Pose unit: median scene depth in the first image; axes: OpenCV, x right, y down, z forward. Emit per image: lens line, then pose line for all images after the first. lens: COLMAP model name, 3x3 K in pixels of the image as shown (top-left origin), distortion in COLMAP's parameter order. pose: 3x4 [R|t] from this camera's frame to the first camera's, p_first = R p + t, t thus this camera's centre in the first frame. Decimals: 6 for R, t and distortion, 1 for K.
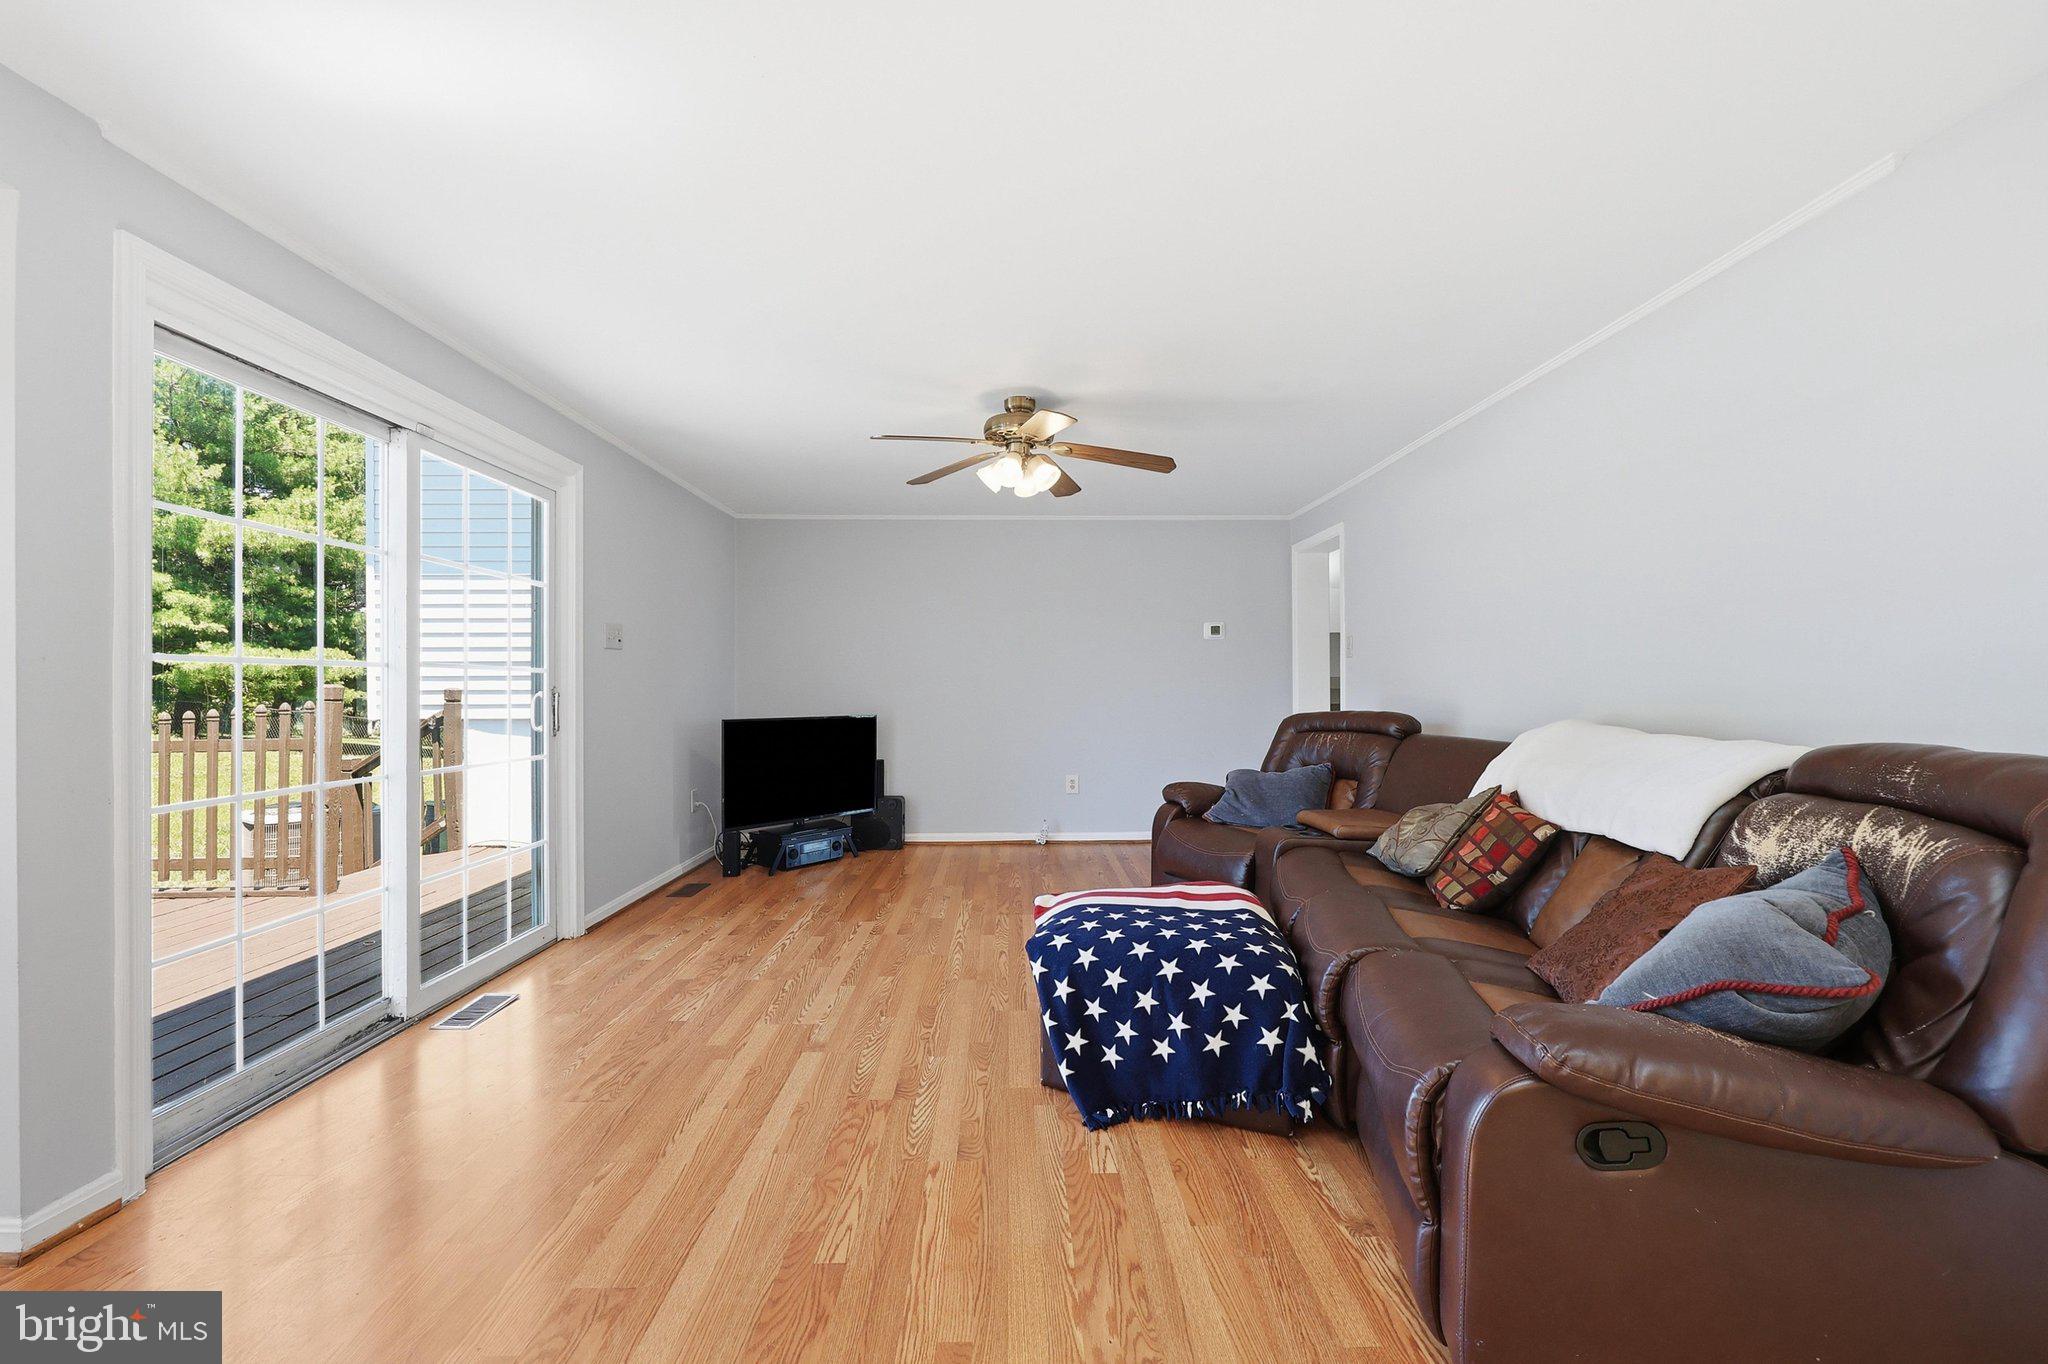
lens RADIAL K [[835.9, 0, 1028.7], [0, 835.9, 686.5], [0, 0, 1]] dist [-0.002500, 0.000040]
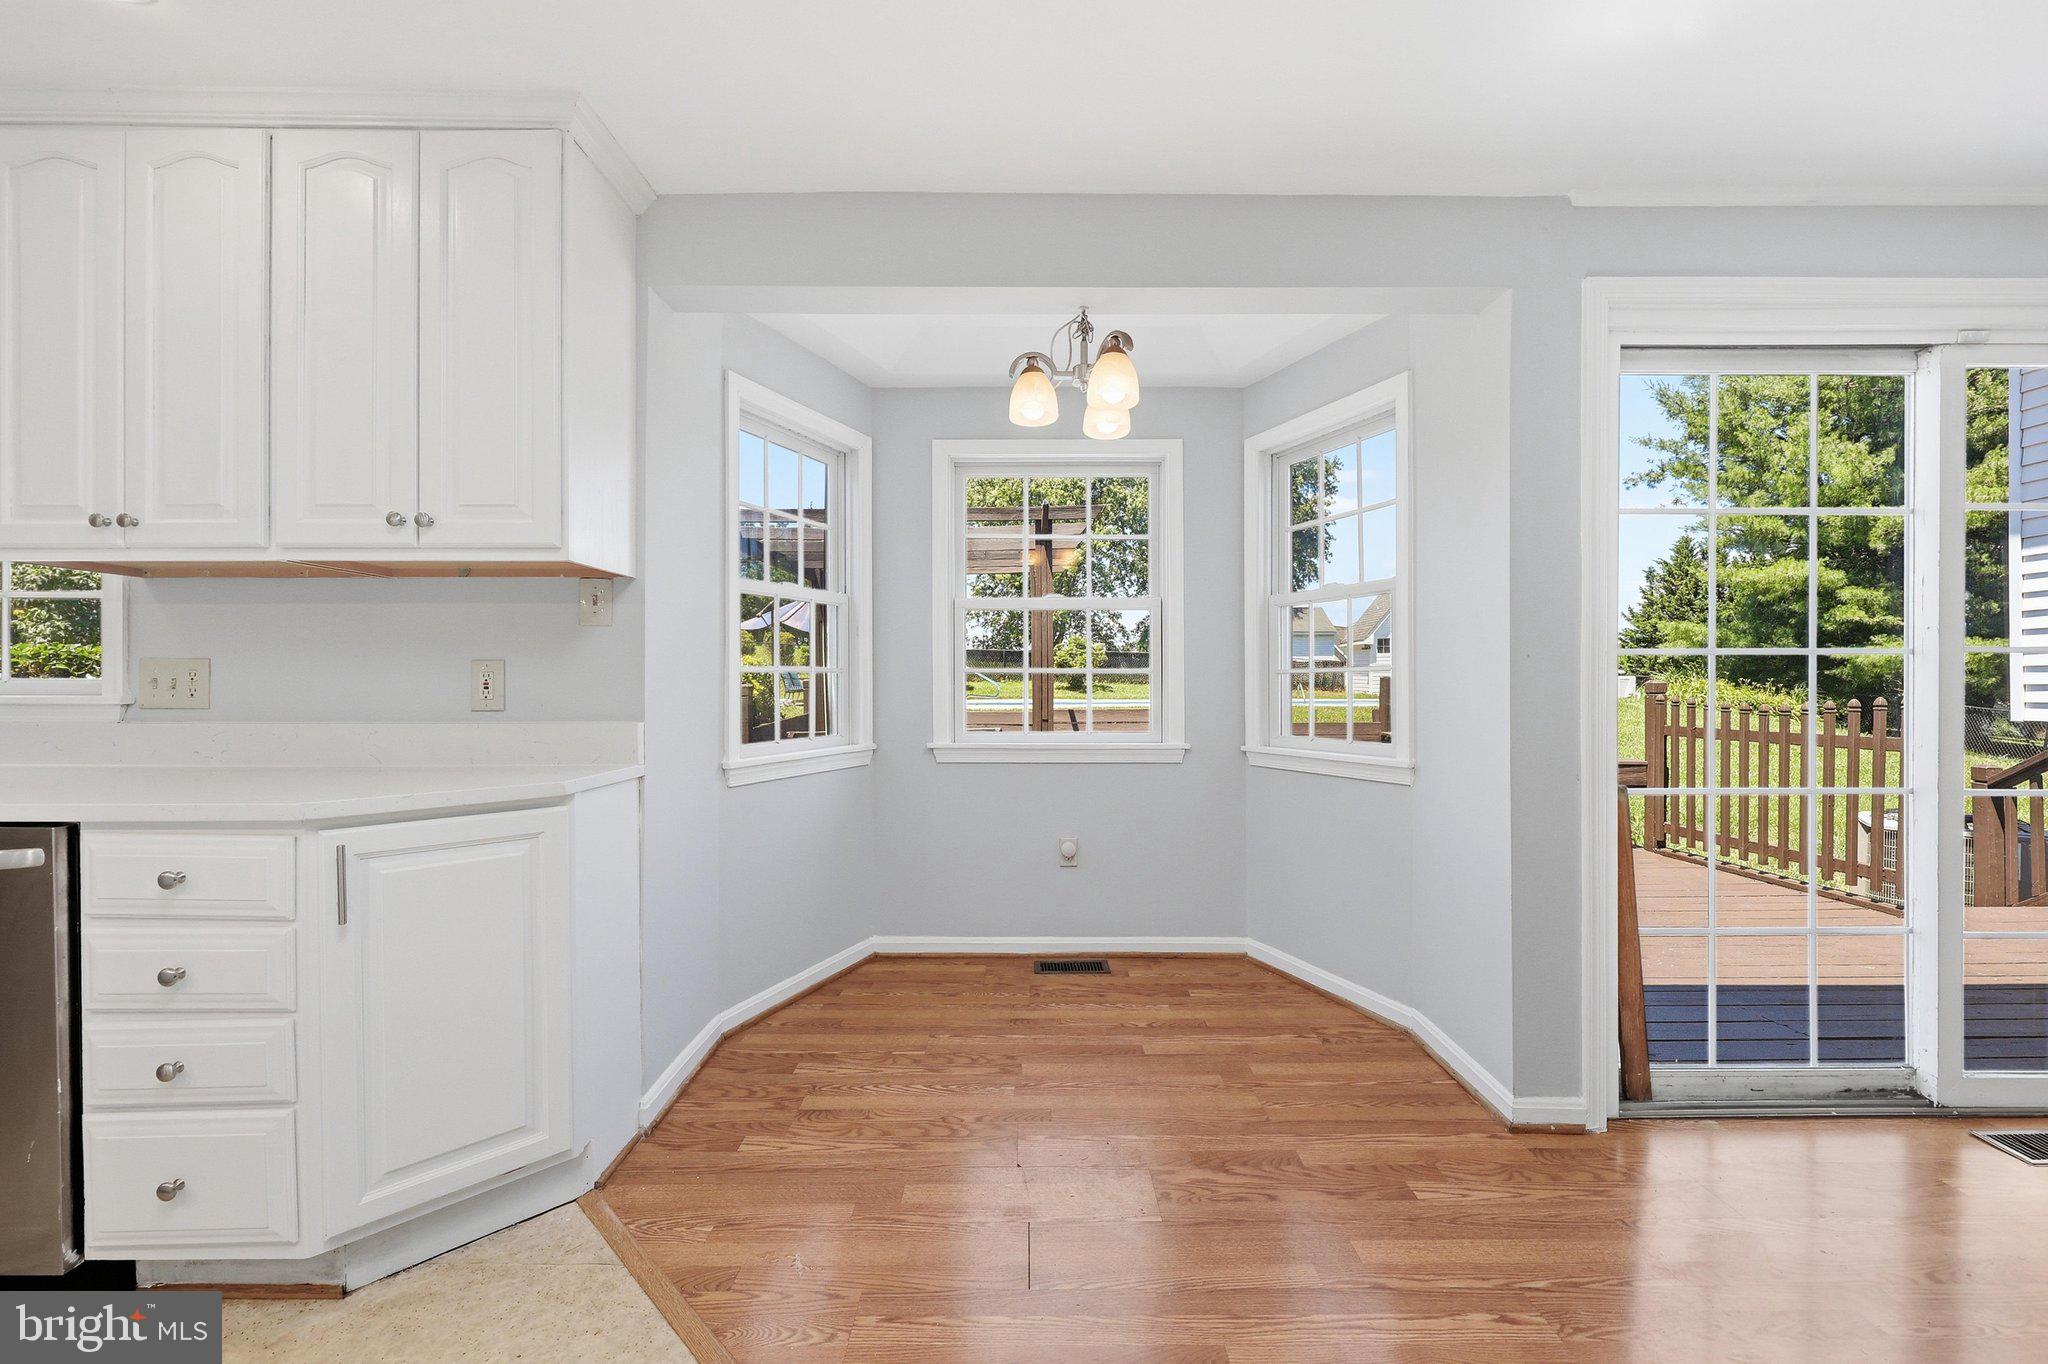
lens RADIAL K [[835.9, 0, 1028.7], [0, 835.9, 686.5], [0, 0, 1]] dist [-0.002500, 0.000040]
pose [[-0.009708, 0.010909, -0.999893, 0.038765], [-0.003873, 0.999933, 0.010947, 0.000084], [0.999945, 0.003979, -0.009665, 0.149643]]
